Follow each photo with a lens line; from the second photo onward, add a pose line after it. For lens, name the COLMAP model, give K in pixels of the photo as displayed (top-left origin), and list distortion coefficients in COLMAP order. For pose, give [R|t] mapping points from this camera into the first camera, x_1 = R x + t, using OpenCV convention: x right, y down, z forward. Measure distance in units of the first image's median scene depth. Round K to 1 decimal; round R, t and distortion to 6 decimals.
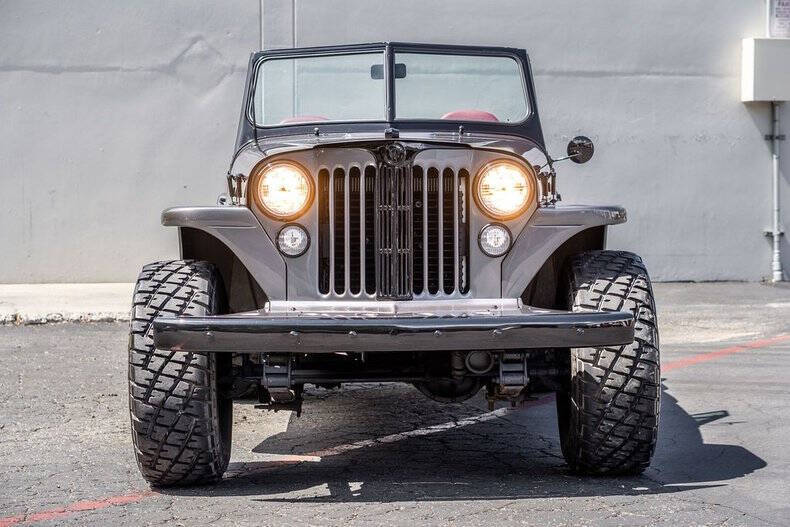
lens RADIAL K [[1702.5, 0, 396.7], [0, 1702.5, 267.8], [0, 0, 1]] dist [0.042974, 0.009864]
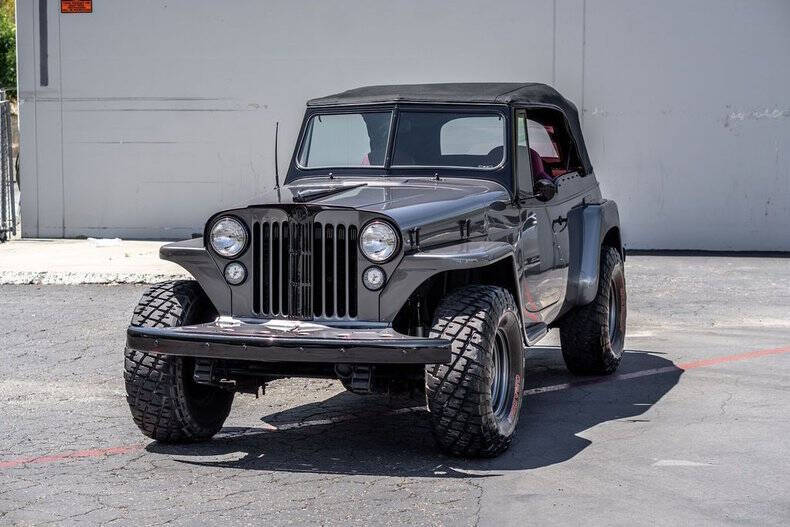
lens RADIAL K [[1702.5, 0, 396.7], [0, 1702.5, 267.8], [0, 0, 1]] dist [0.042974, 0.009864]
pose [[0.946237, 0.037078, -0.321343, 0.508482], [-0.020368, 0.998267, 0.055208, -0.099264], [0.322834, -0.045695, 0.945352, -0.265209]]
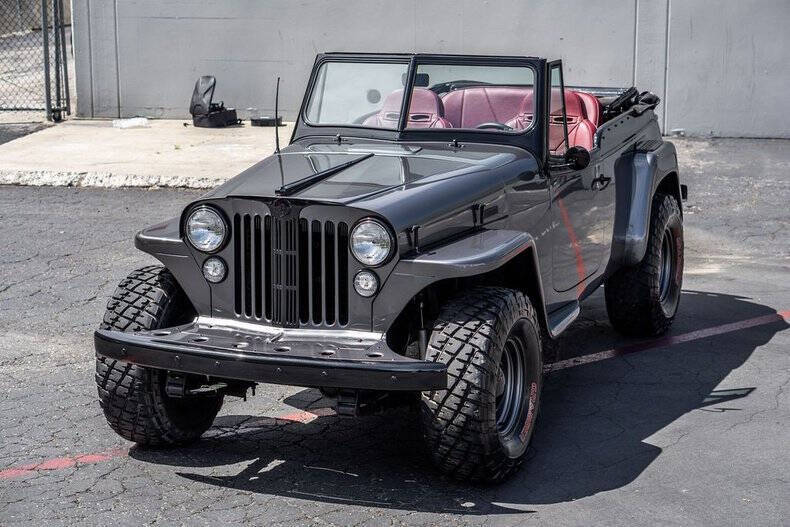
lens RADIAL K [[1702.5, 0, 396.7], [0, 1702.5, 267.8], [0, 0, 1]] dist [0.042974, 0.009864]
pose [[0.921117, 0.083879, -0.380142, 0.529010], [-0.019646, 0.985283, 0.169800, -0.229568], [0.388790, -0.148937, 0.909208, -0.067138]]
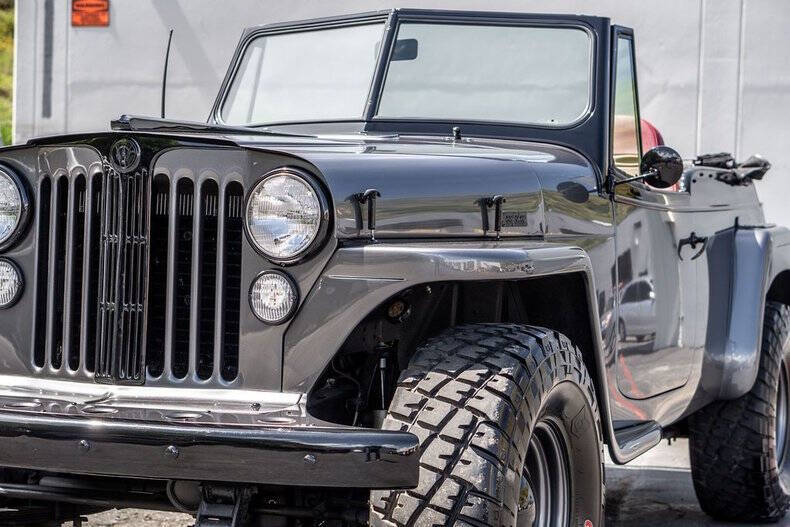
lens RADIAL K [[1702.5, 0, 396.7], [0, 1702.5, 267.8], [0, 0, 1]] dist [0.042974, 0.009864]
pose [[0.913996, 0.042214, -0.403522, 0.349516], [-0.052216, 0.998540, -0.013812, -0.020784], [0.402350, 0.033694, 0.914866, 0.453865]]
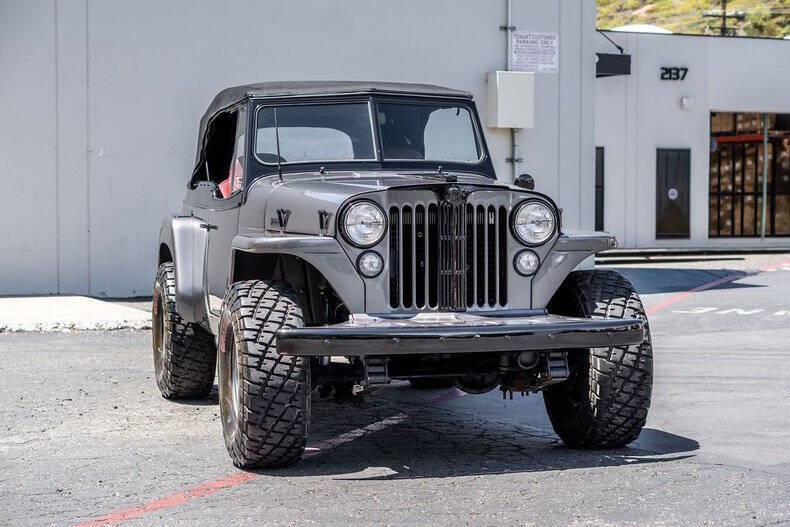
lens RADIAL K [[1702.5, 0, 396.7], [0, 1702.5, 267.8], [0, 0, 1]] dist [0.042974, 0.009864]
pose [[0.972471, -0.005864, 0.232950, -0.329915], [0.006733, 0.999973, -0.002936, -0.009210], [-0.232926, 0.004423, 0.972484, -0.200569]]
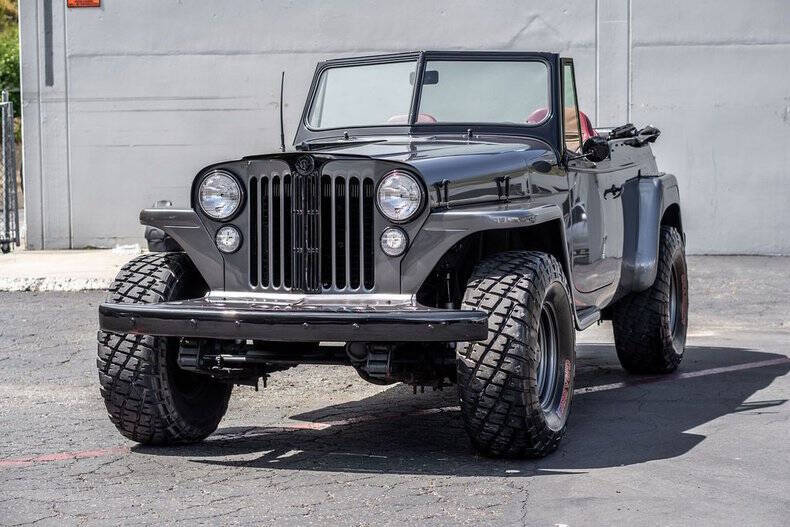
lens RADIAL K [[1702.5, 0, 396.7], [0, 1702.5, 267.8], [0, 0, 1]] dist [0.042974, 0.009864]
pose [[0.939445, 0.022233, -0.341977, 0.442901], [-0.012029, 0.999418, 0.031929, -0.034900], [0.342487, -0.025882, 0.939166, -0.046485]]
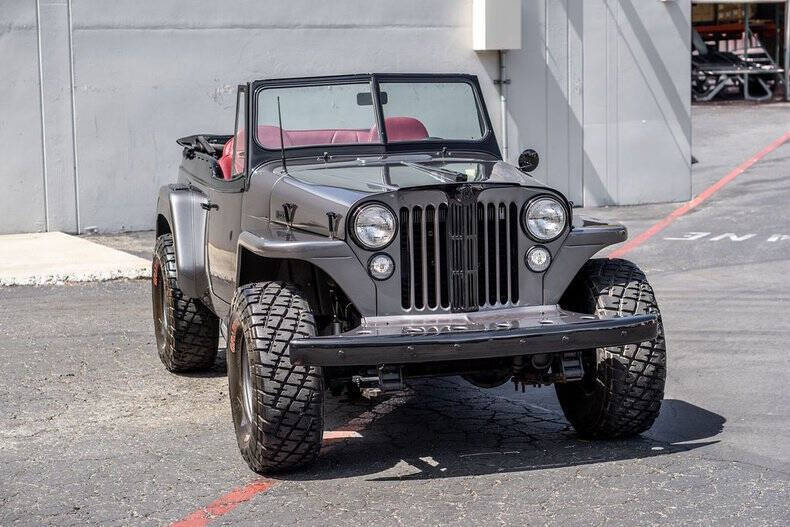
lens RADIAL K [[1702.5, 0, 396.7], [0, 1702.5, 267.8], [0, 0, 1]] dist [0.042974, 0.009864]
pose [[0.968666, -0.044269, 0.244390, -0.348533], [0.028088, 0.997200, 0.069304, -0.099433], [-0.246774, -0.060268, 0.967197, -0.179289]]
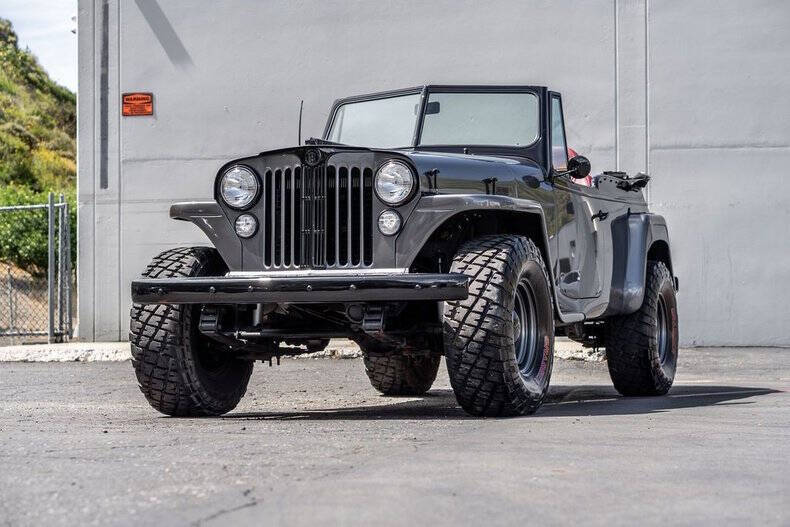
lens RADIAL K [[1702.5, 0, 396.7], [0, 1702.5, 267.8], [0, 0, 1]] dist [0.042974, 0.009864]
pose [[0.927347, -0.008605, -0.374104, 0.539807], [-0.018647, 0.997431, -0.069167, 0.105618], [0.373739, 0.071118, 0.924804, -0.170812]]
